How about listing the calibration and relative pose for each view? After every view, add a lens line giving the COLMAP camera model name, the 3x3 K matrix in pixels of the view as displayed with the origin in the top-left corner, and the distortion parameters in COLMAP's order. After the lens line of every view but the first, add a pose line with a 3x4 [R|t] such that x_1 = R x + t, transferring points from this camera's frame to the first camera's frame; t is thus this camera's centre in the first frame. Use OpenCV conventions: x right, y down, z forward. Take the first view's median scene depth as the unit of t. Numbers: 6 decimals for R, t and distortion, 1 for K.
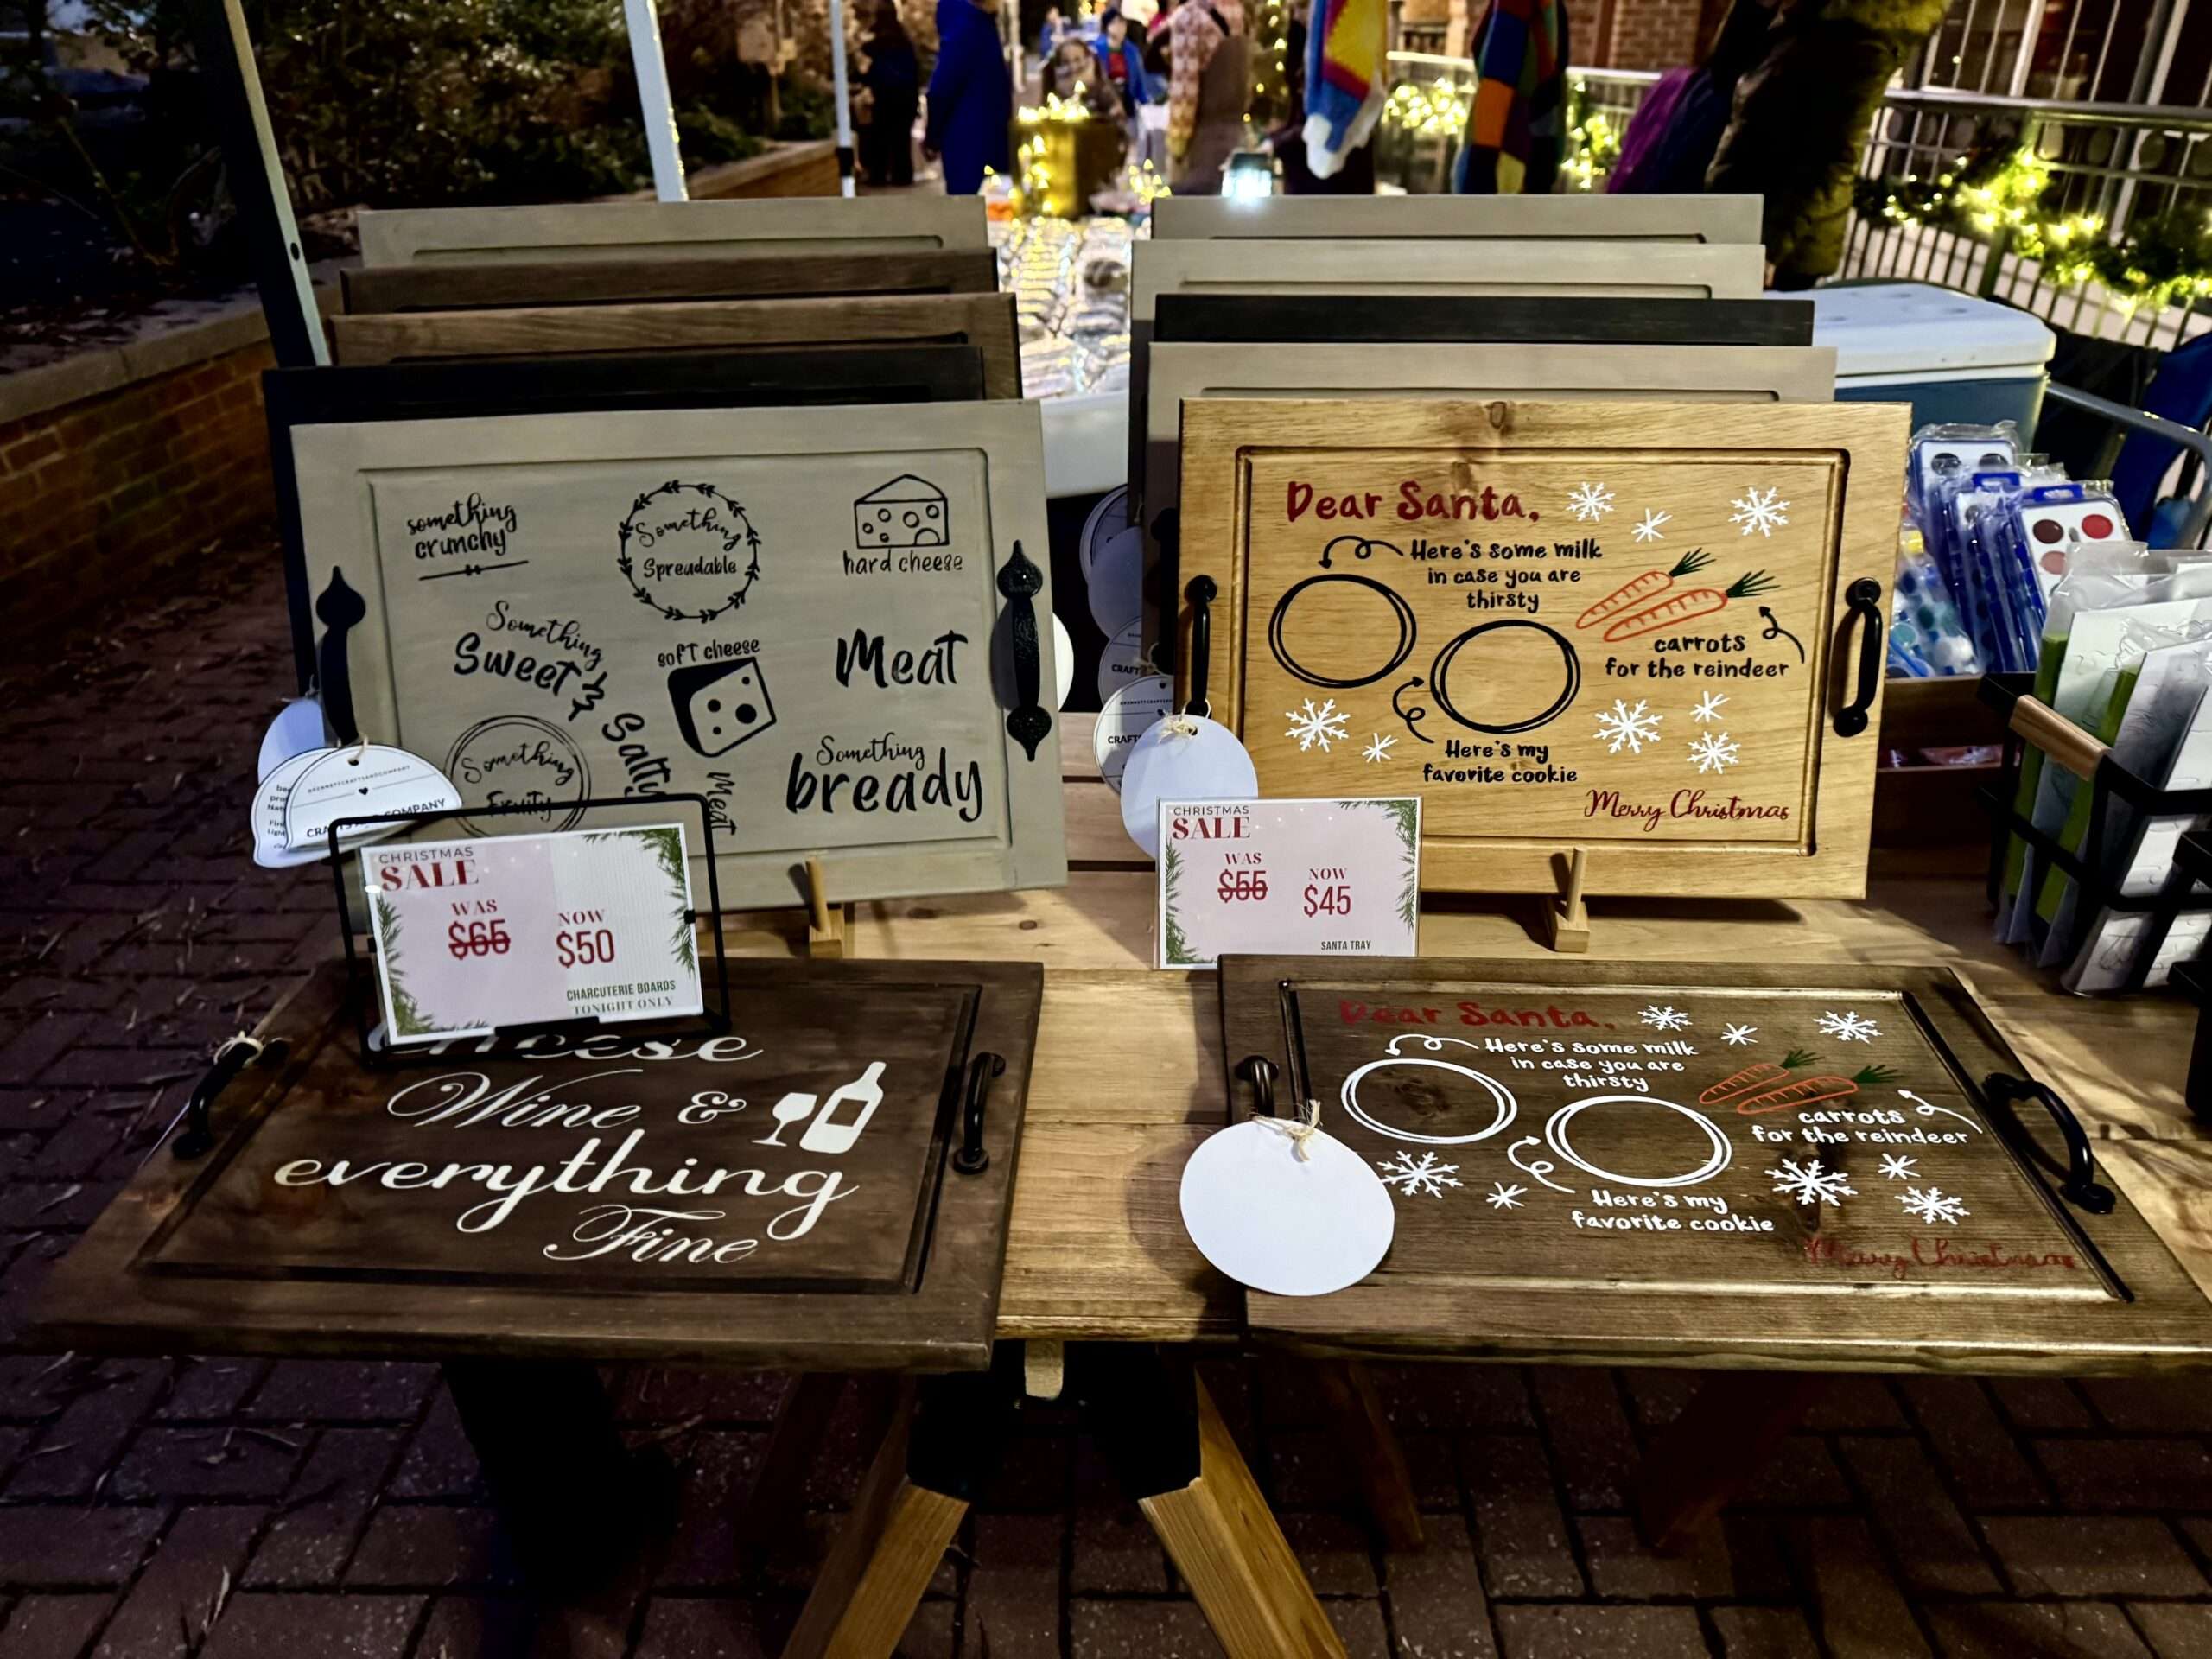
lens RADIAL K [[1577.6, 0, 1106.0], [0, 1577.6, 829.5], [0, 0, 1]] dist [0.011458, -0.004453]
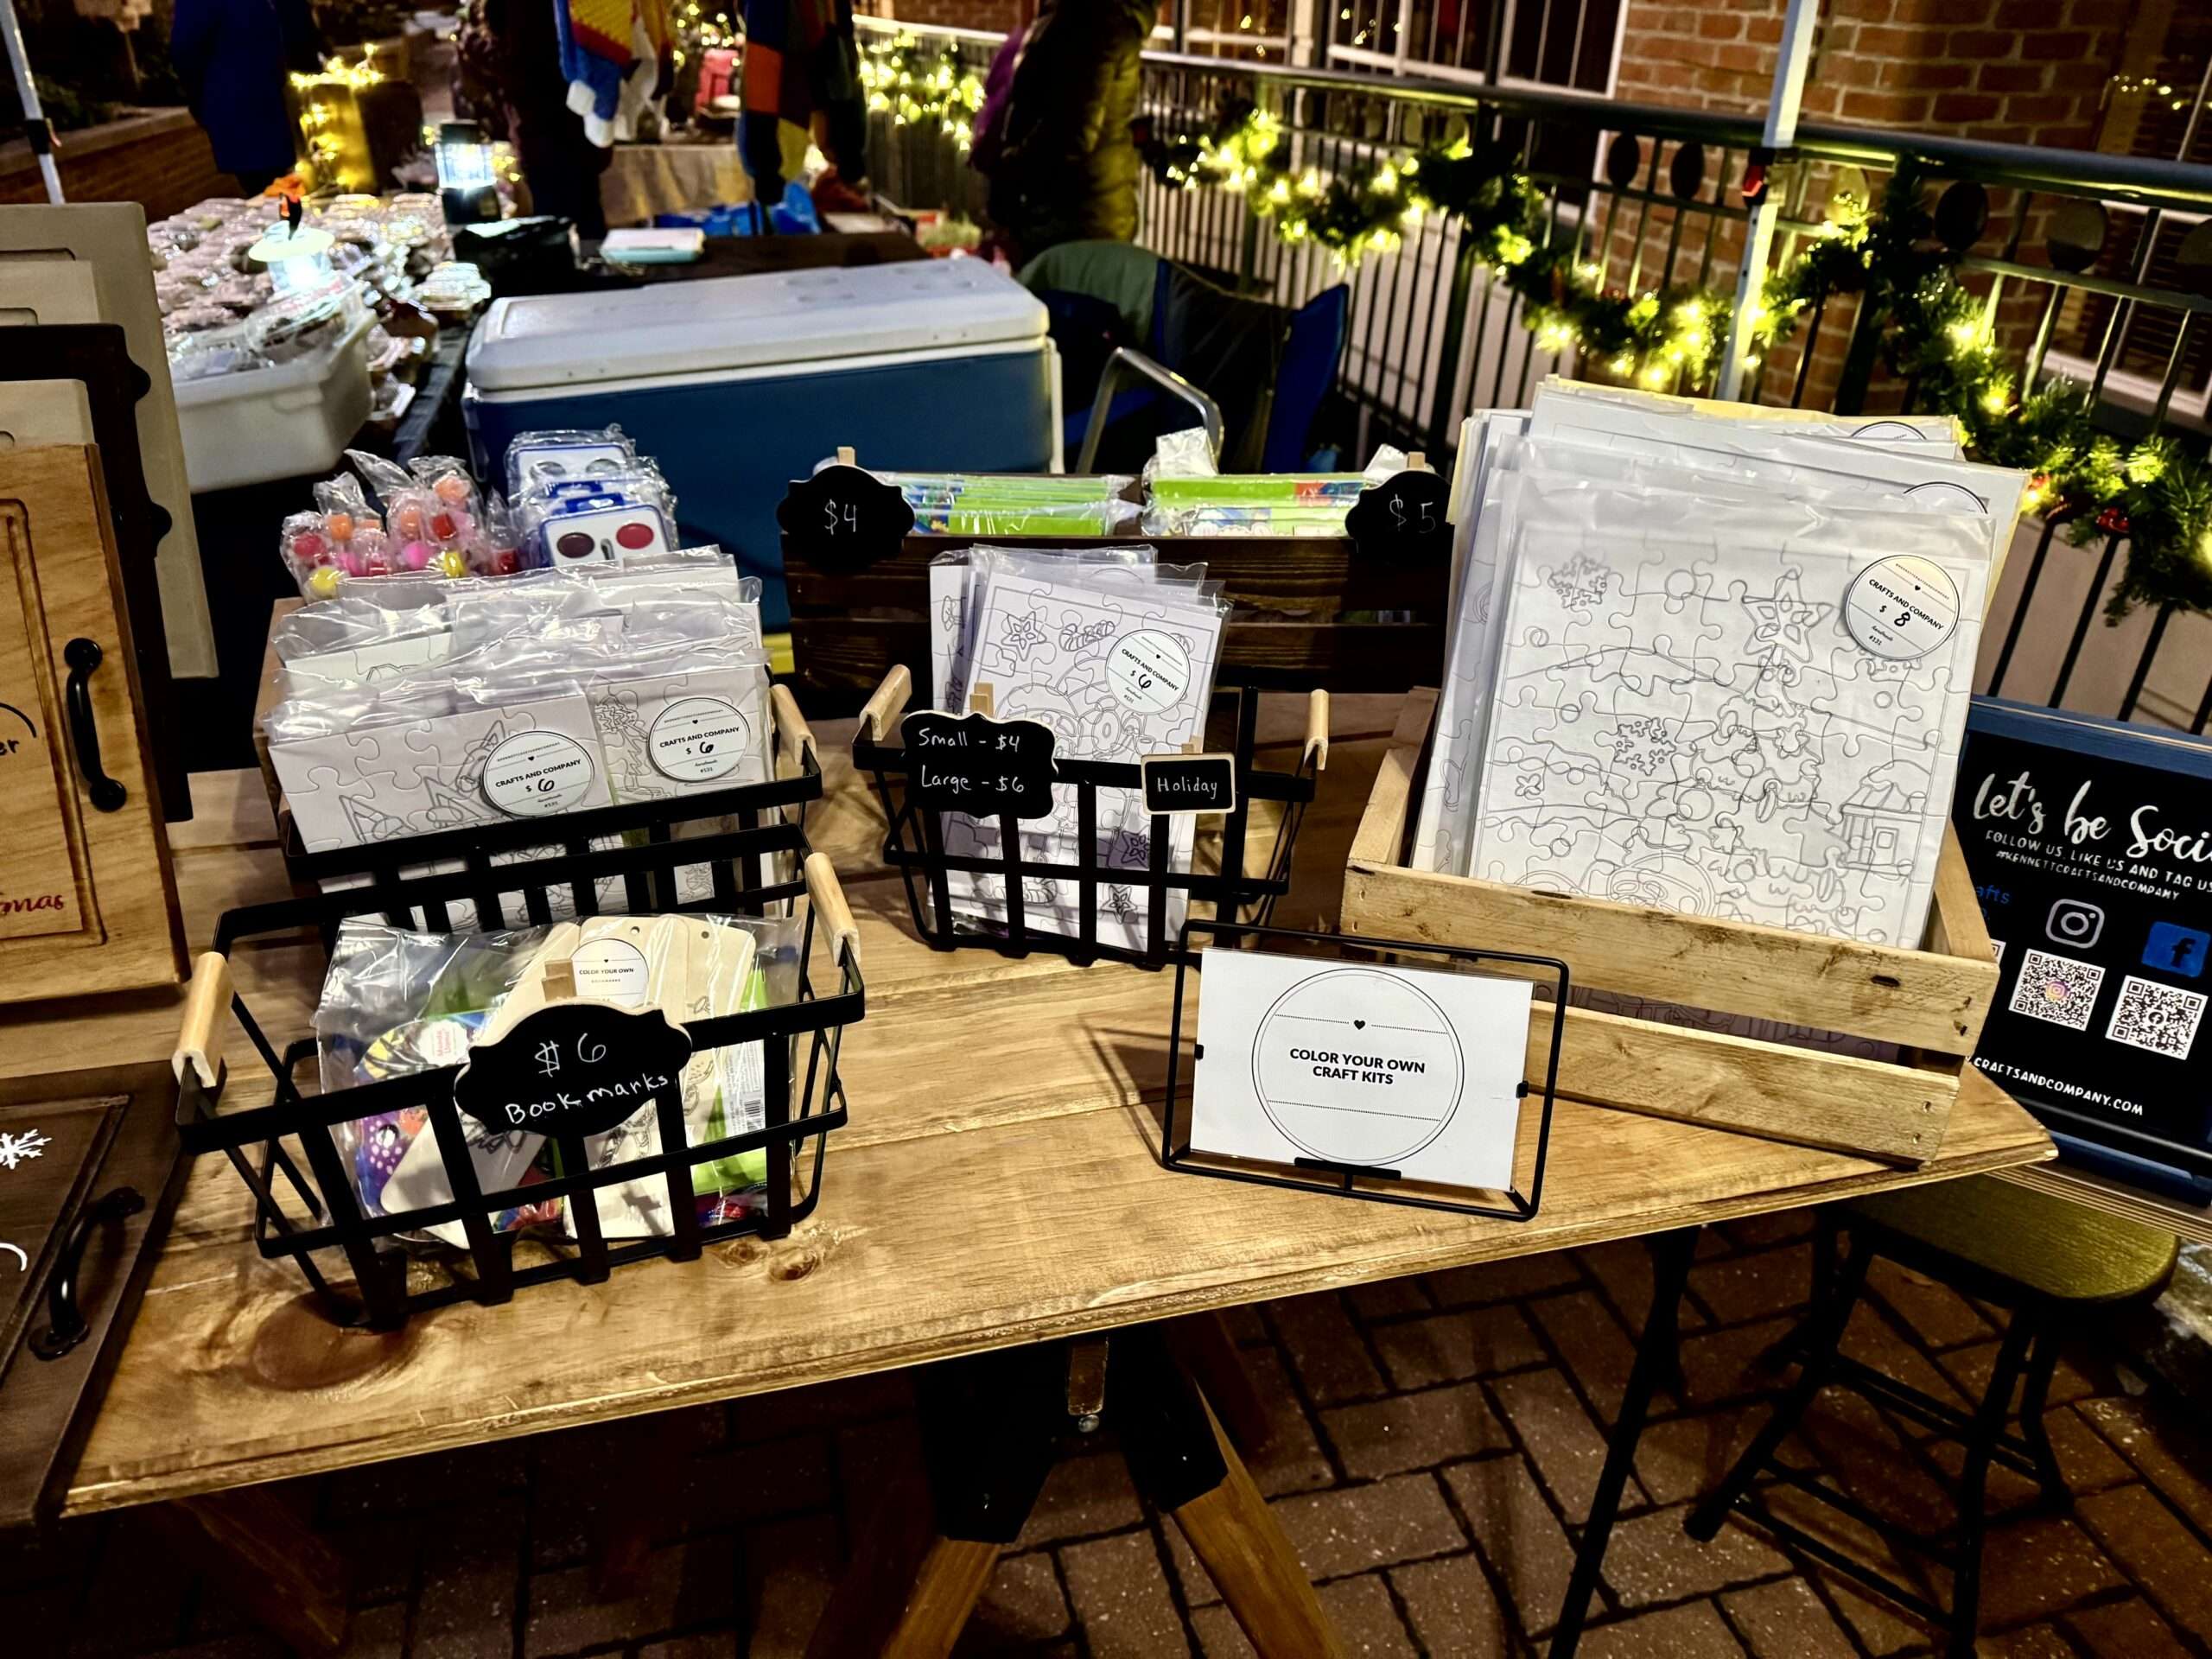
lens RADIAL K [[1577.6, 0, 1106.0], [0, 1577.6, 829.5], [0, 0, 1]] dist [0.011458, -0.004453]
pose [[0.968508, -0.112894, 0.221917, 0.149205], [0.107674, 0.993551, 0.035522, -0.003597], [-0.224496, -0.010509, 0.974418, -0.002361]]
